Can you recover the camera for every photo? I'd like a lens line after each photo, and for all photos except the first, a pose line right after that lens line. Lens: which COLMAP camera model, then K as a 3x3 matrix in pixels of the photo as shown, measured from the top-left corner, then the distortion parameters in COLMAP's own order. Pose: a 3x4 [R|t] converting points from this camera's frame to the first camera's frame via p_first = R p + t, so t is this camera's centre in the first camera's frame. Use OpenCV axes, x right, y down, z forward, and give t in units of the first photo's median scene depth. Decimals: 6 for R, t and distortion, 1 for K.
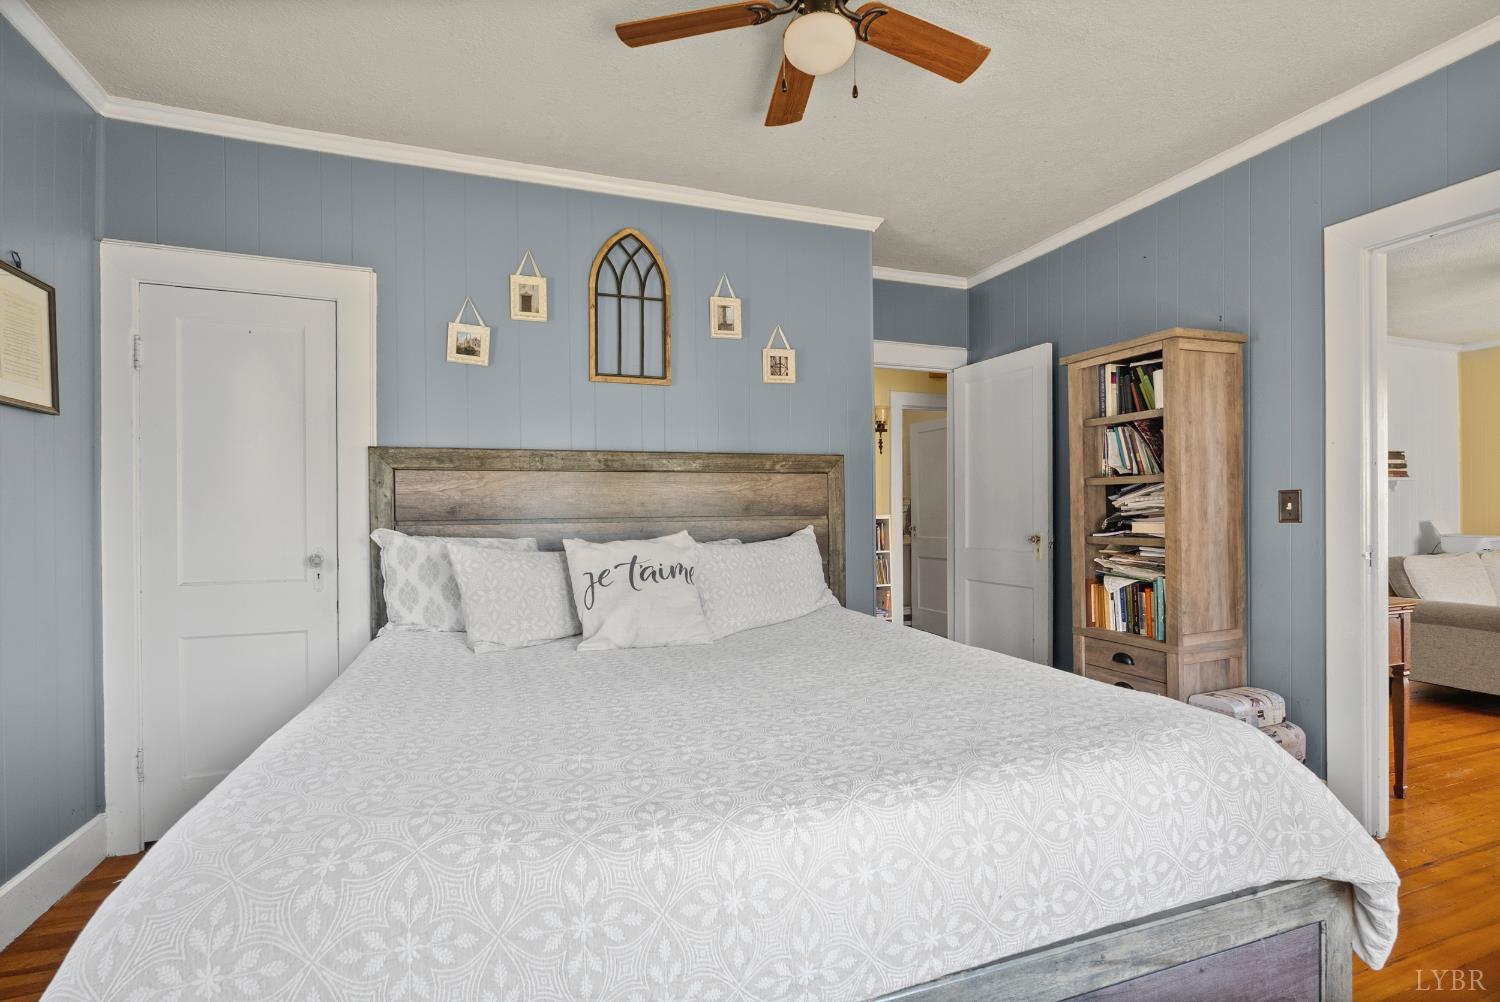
lens RADIAL K [[669.2, 0, 752.5], [0, 669.2, 506.9], [0, 0, 1]] dist [-0.008295, 0.000358]
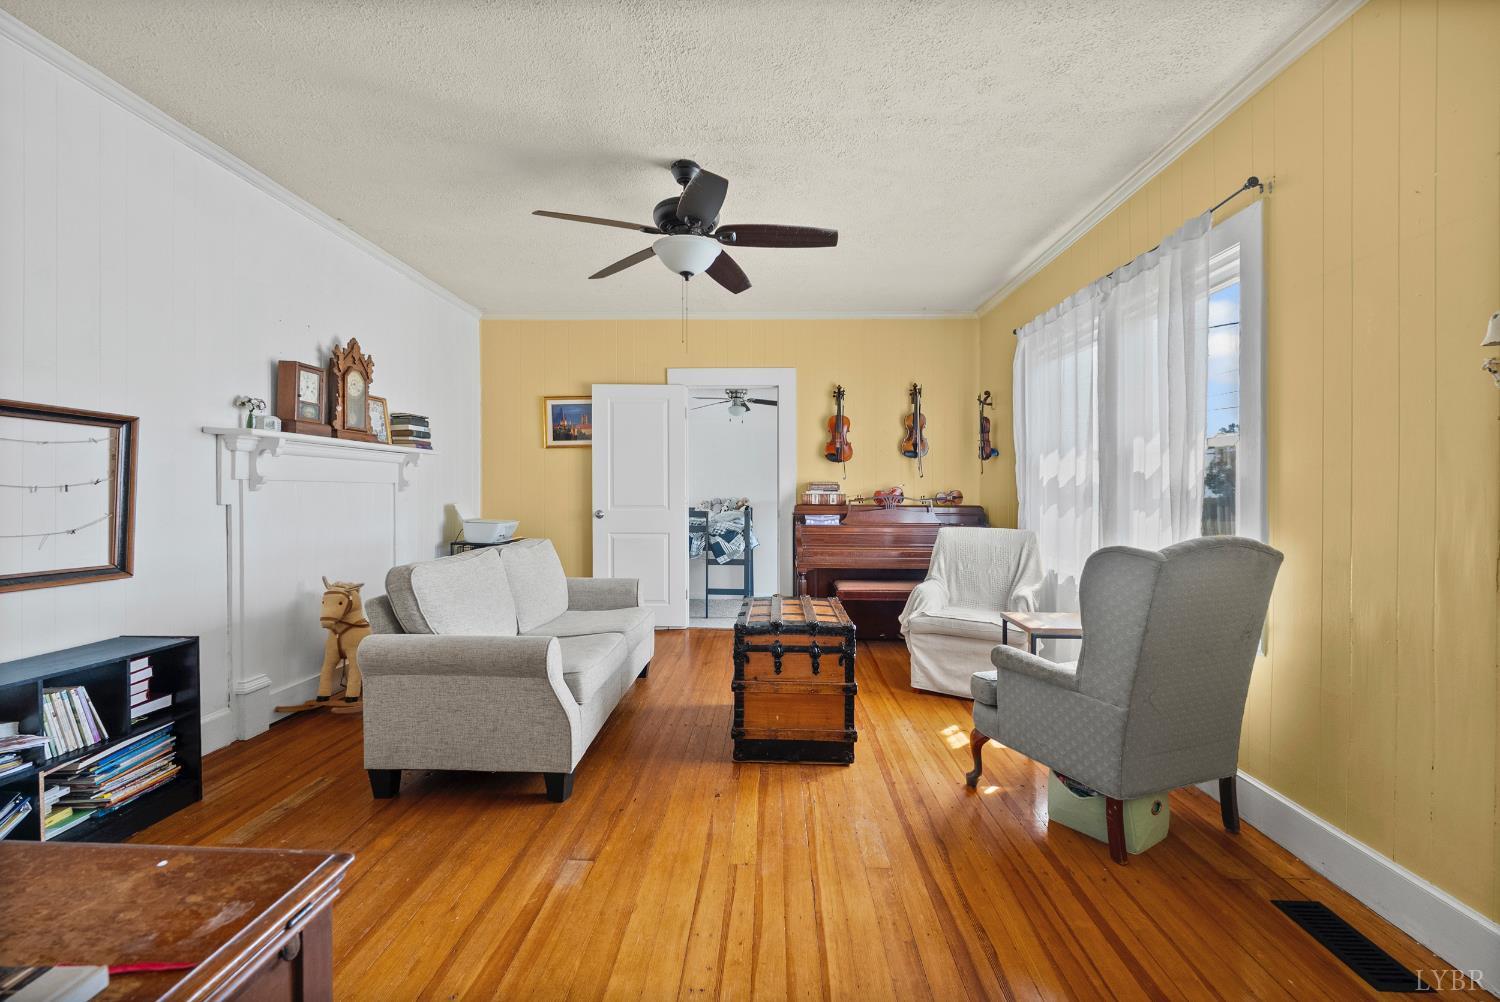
lens RADIAL K [[669.2, 0, 745.1], [0, 669.2, 495.9], [0, 0, 1]] dist [-0.008295, 0.000358]
pose [[0.368274, -0.005359, 0.929702, 0.381715], [-0.005458, 0.999954, 0.007926, 0.001864], [-0.929701, -0.007993, 0.368228, 0.356238]]
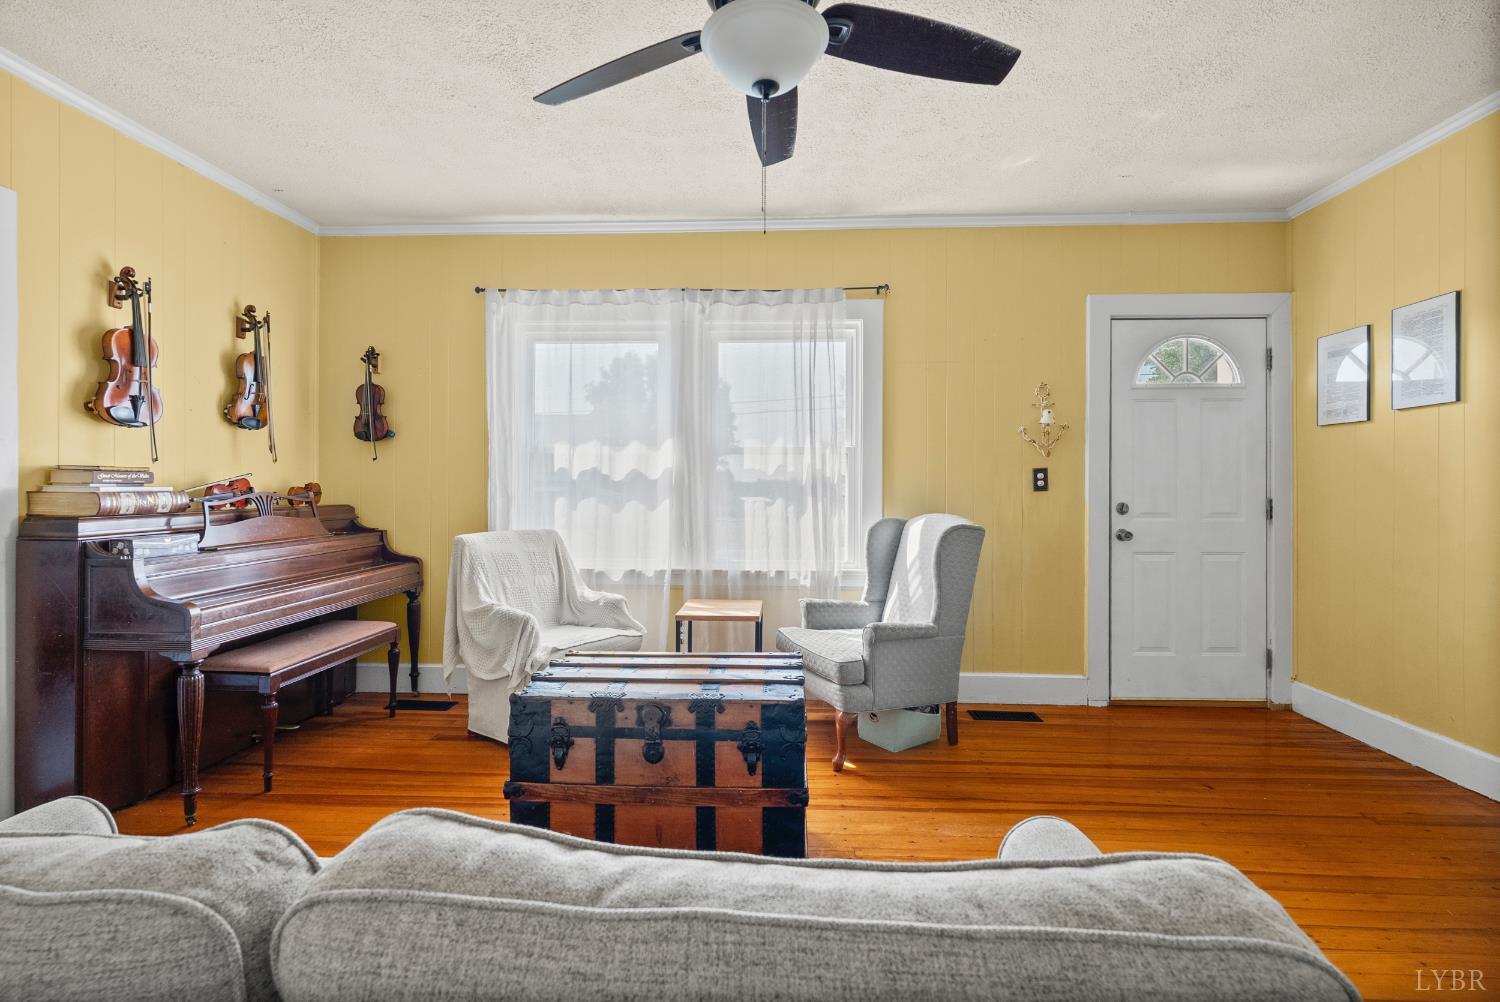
lens RADIAL K [[669.2, 0, 744.7], [0, 669.2, 480.4], [0, 0, 1]] dist [-0.008295, 0.000358]
pose [[-0.924296, -0.000197, 0.381675, 0.734171], [-0.002569, 0.999980, -0.005707, 0.000380], [-0.381667, -0.006255, -0.924279, 0.832184]]
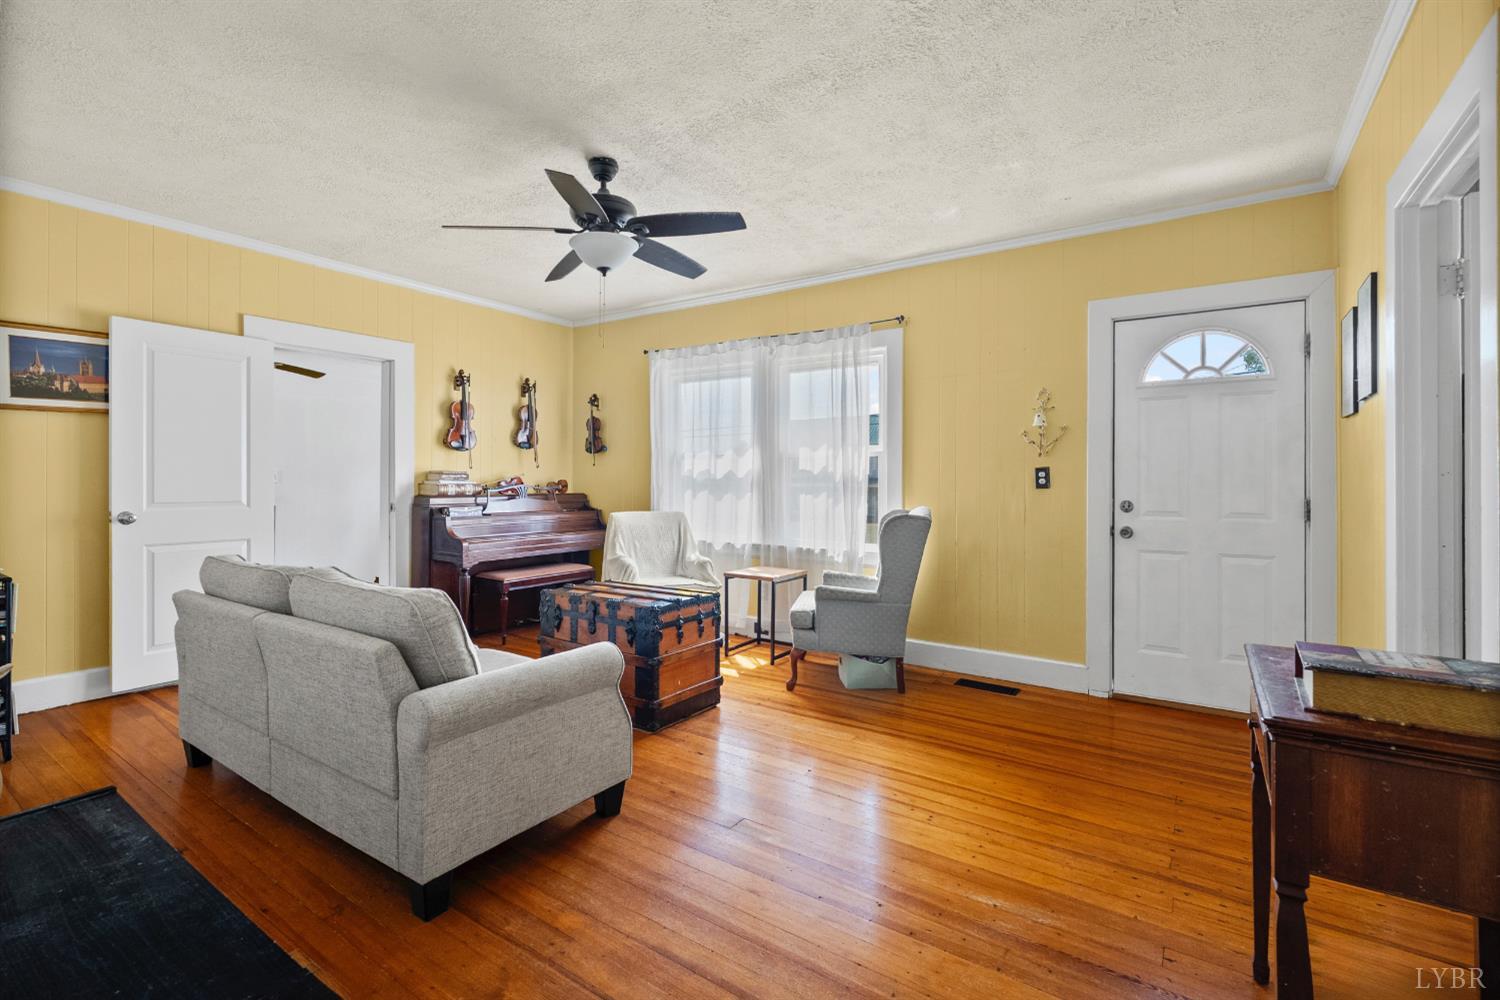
lens RADIAL K [[669.2, 0, 738.3], [0, 669.2, 472.0], [0, 0, 1]] dist [-0.008295, 0.000358]
pose [[-0.583226, 0.006471, 0.812284, 0.361885], [-0.004778, 0.999924, -0.011396, -0.001232], [-0.812296, -0.010527, -0.583151, 0.792897]]
